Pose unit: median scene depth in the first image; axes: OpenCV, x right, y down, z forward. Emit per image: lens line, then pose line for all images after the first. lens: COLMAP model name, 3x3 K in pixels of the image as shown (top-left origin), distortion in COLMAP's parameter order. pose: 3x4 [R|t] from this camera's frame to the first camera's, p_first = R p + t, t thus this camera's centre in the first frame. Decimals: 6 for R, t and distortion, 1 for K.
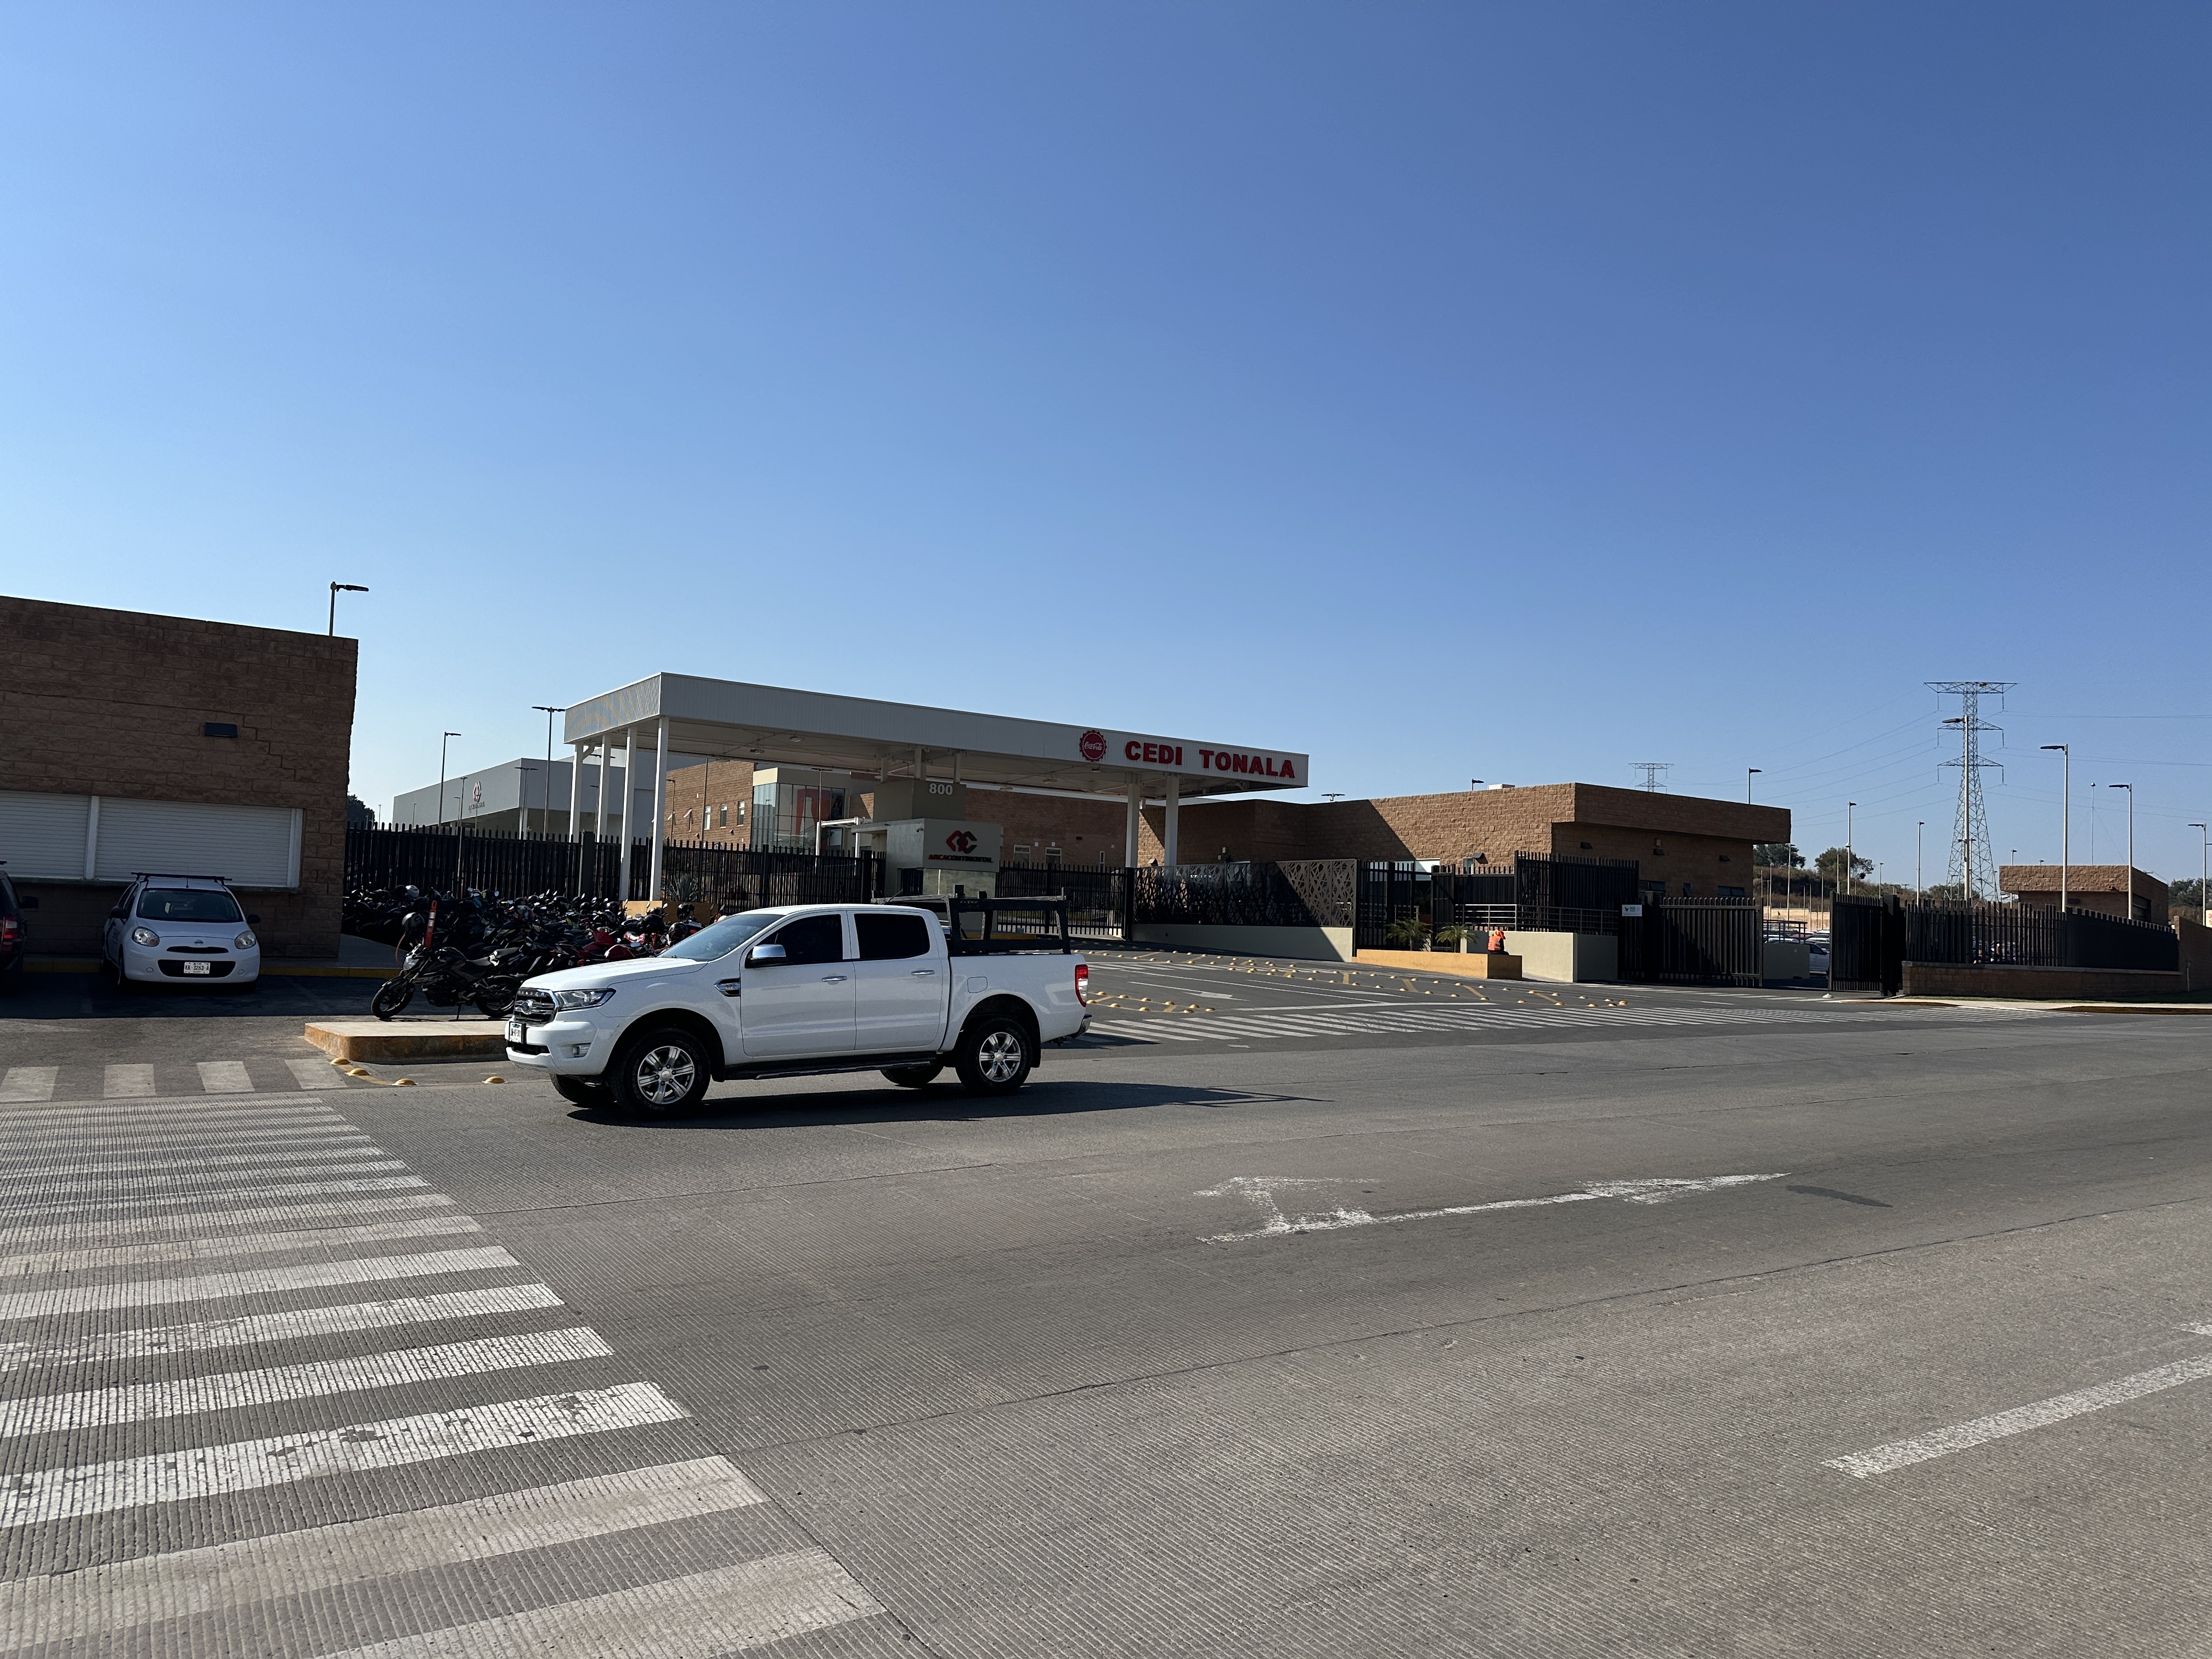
lens RADIAL K [[1537.0, 0, 1114.0], [0, 1537.0, 825.1], [0, 0, 1]] dist [0.010761, -0.002870]
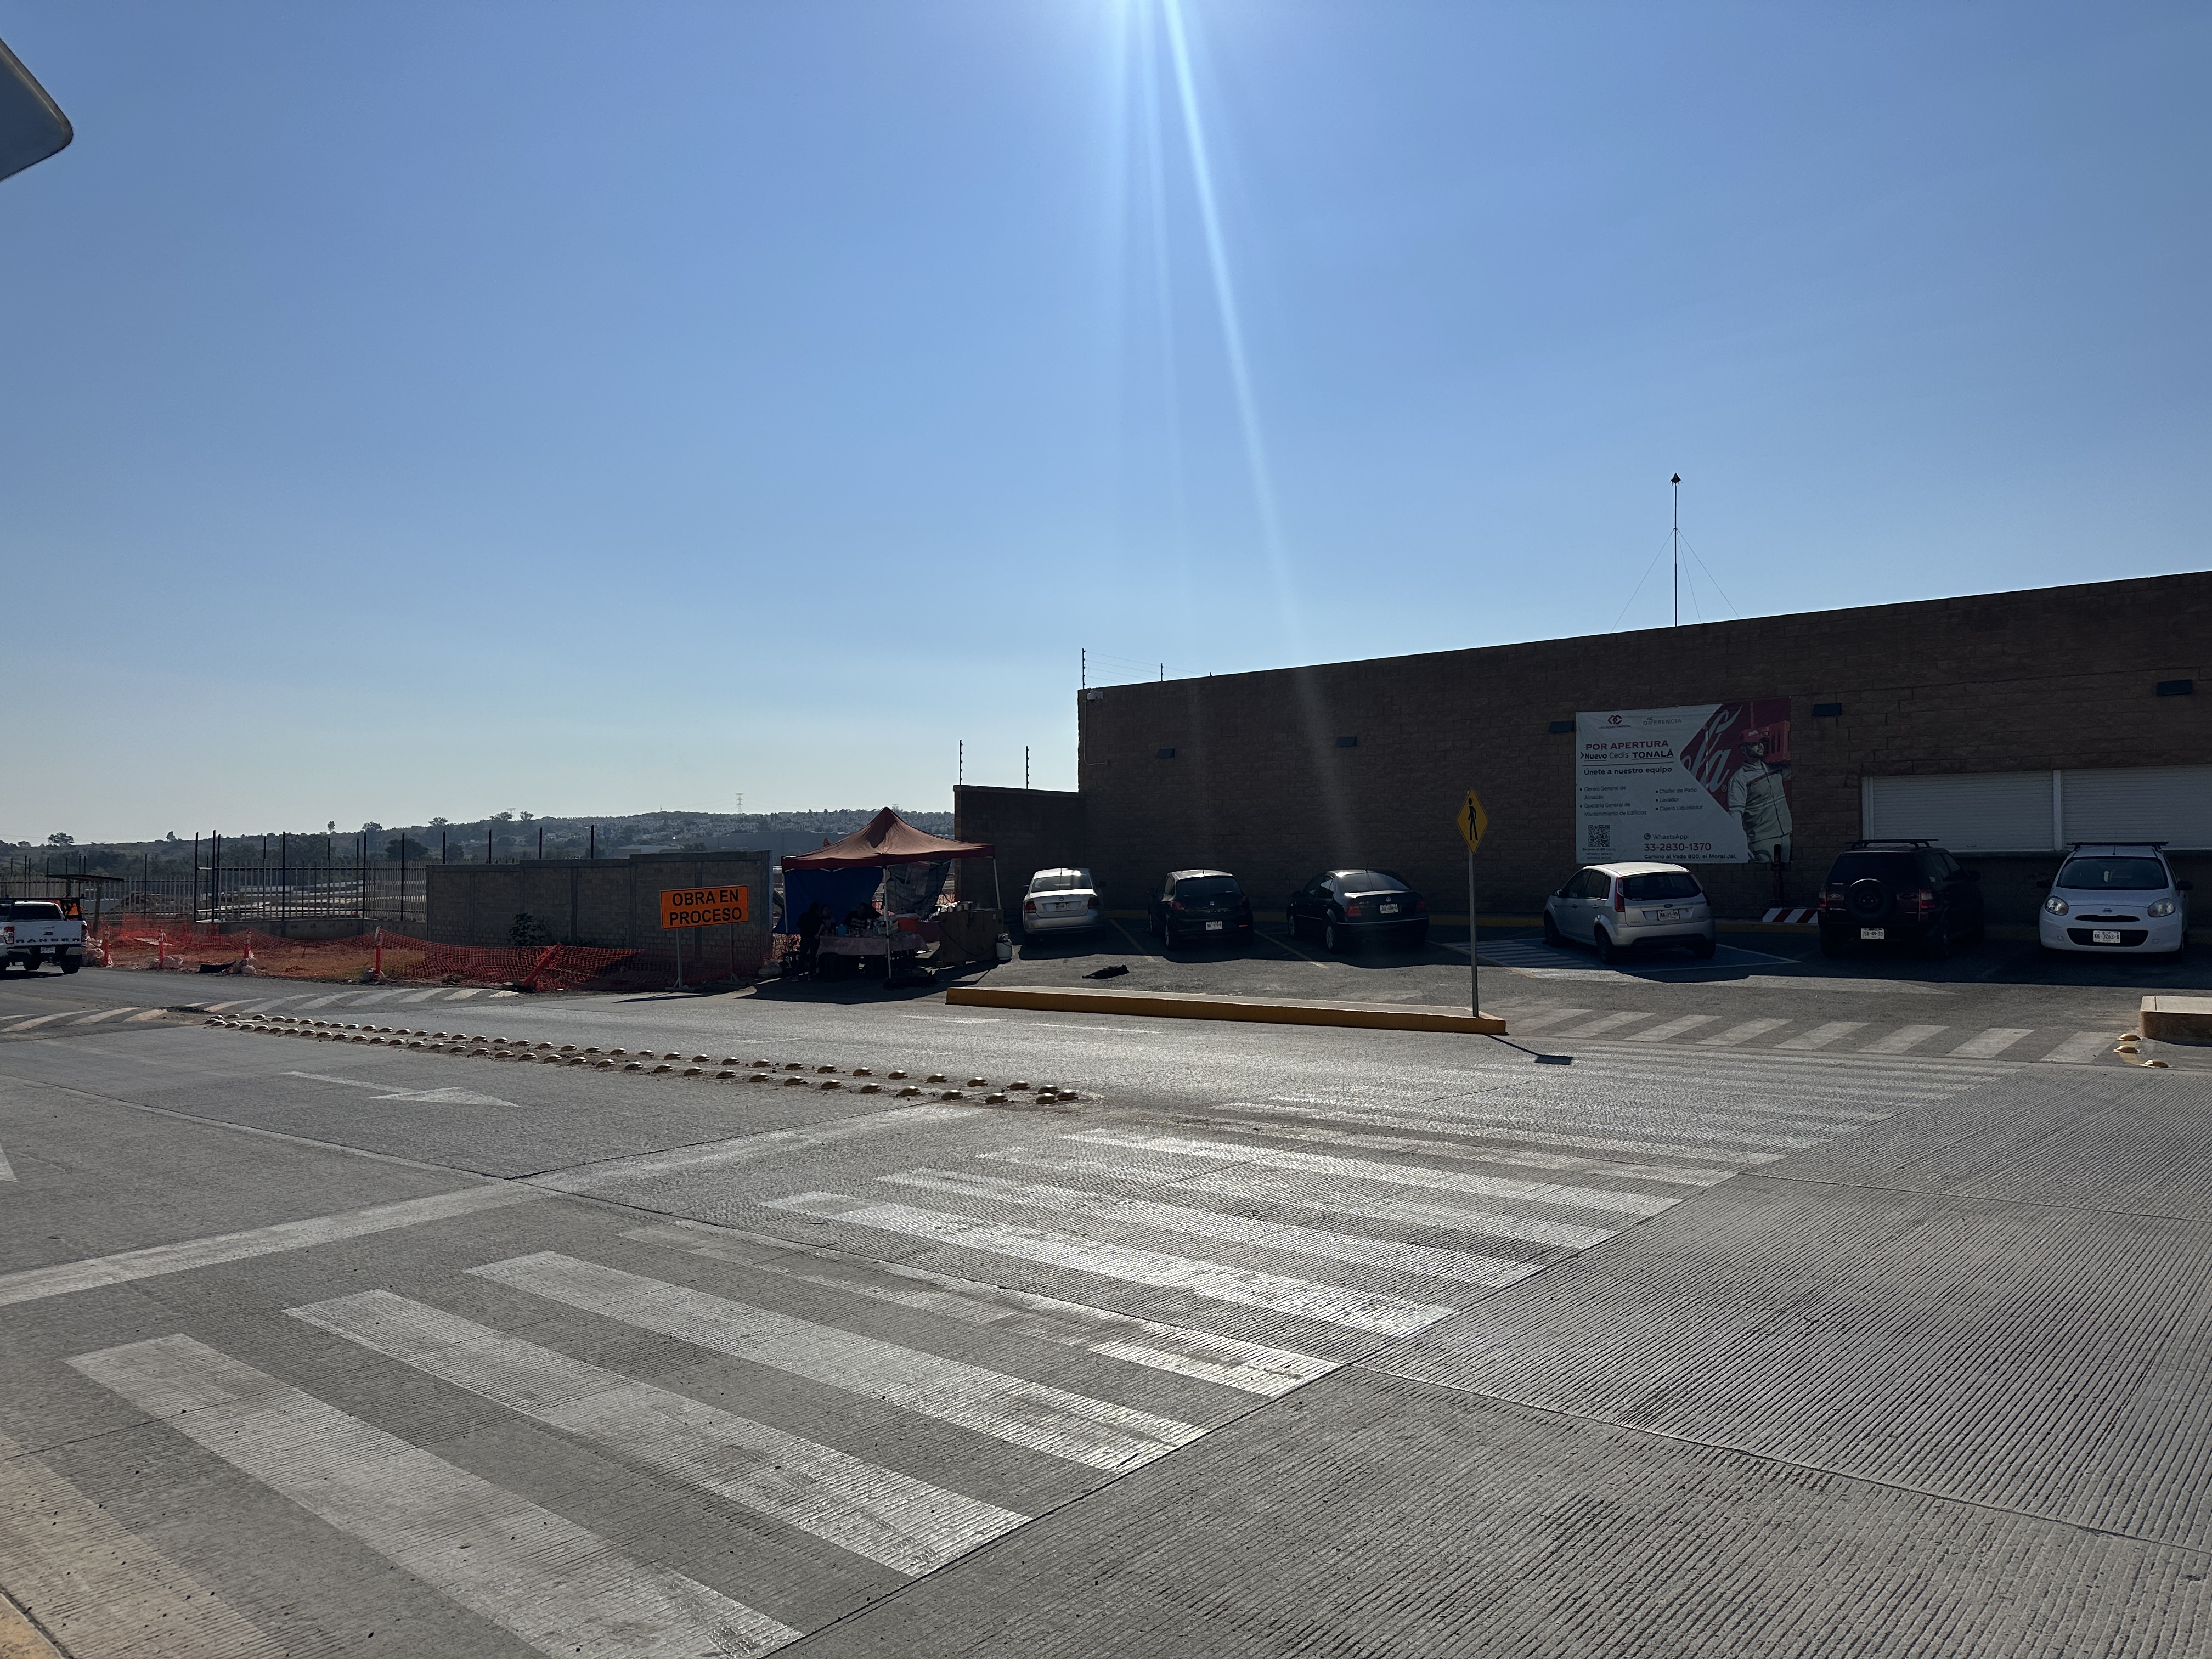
lens RADIAL K [[1537.0, 0, 1114.0], [0, 1537.0, 825.1], [0, 0, 1]] dist [0.010761, -0.002870]
pose [[0.264297, -0.063003, -0.962381, 0.155822], [0.079983, 0.995858, -0.043229, 0.011612], [0.961119, -0.065549, 0.268241, 0.113481]]
